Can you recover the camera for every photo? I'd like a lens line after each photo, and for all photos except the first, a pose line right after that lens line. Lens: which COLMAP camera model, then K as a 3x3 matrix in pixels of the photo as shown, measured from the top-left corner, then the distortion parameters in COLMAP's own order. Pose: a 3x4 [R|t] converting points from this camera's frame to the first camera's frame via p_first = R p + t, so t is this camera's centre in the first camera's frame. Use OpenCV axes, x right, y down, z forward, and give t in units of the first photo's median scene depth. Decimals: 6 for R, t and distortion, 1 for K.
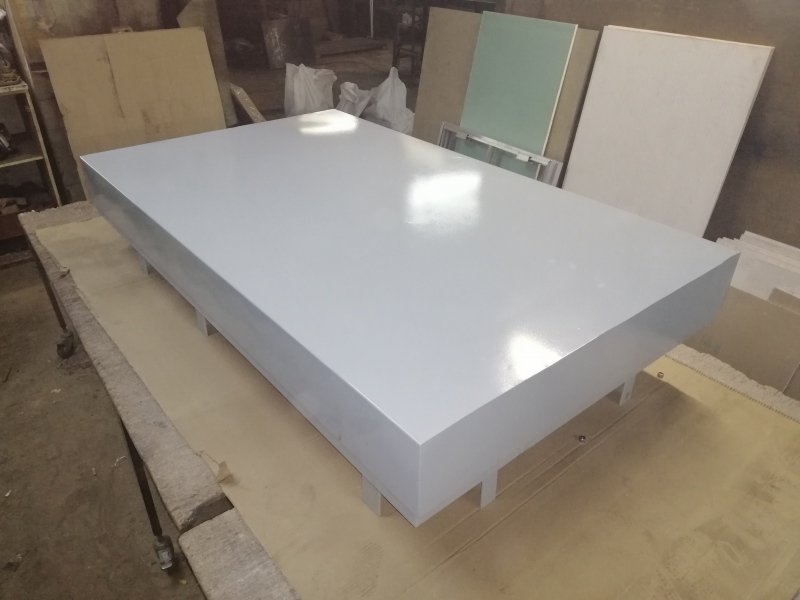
lens RADIAL K [[610.3, 0, 395.0], [0, 610.3, 301.4], [0, 0, 1]] dist [-0.006175, -0.007753]
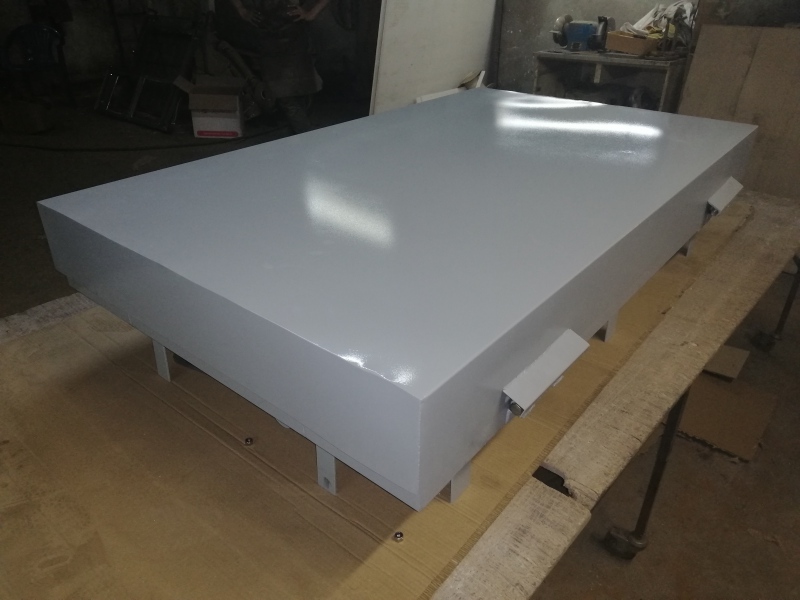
lens RADIAL K [[604.8, 0, 395.9], [0, 604.8, 298.3], [0, 0, 1]] dist [0.004525, -0.014050]
pose [[0.191251, 0.477923, -0.857329, 0.493566], [-0.510233, 0.794571, 0.329117, -0.157039], [0.838502, 0.374494, 0.395815, 0.392912]]
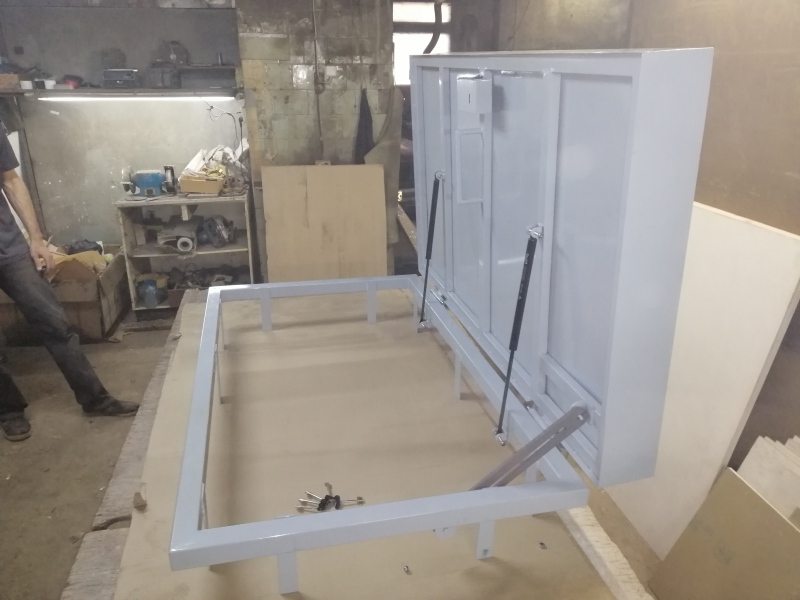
lens RADIAL K [[604.8, 0, 395.9], [0, 604.8, 298.3], [0, 0, 1]] dist [0.004525, -0.014050]
pose [[0.898058, 0.161191, -0.409278, 0.330807], [-0.231878, 0.964143, -0.129079, -0.052614], [0.373796, 0.210824, 0.903233, -0.046897]]
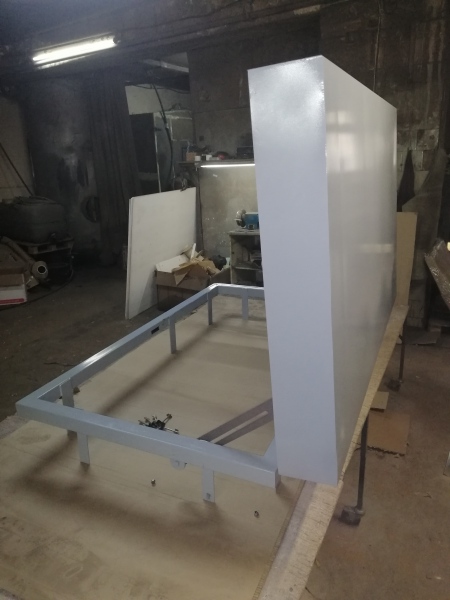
lens RADIAL K [[447.2, 0, 225.0], [0, 447.2, 300.0], [0, 0, 1]] dist [0.070670, -0.107060]
pose [[0.437513, 0.252116, -0.863145, 0.617827], [-0.429617, 0.901856, 0.045658, -0.153360], [0.789944, 0.350846, 0.502887, 0.221222]]
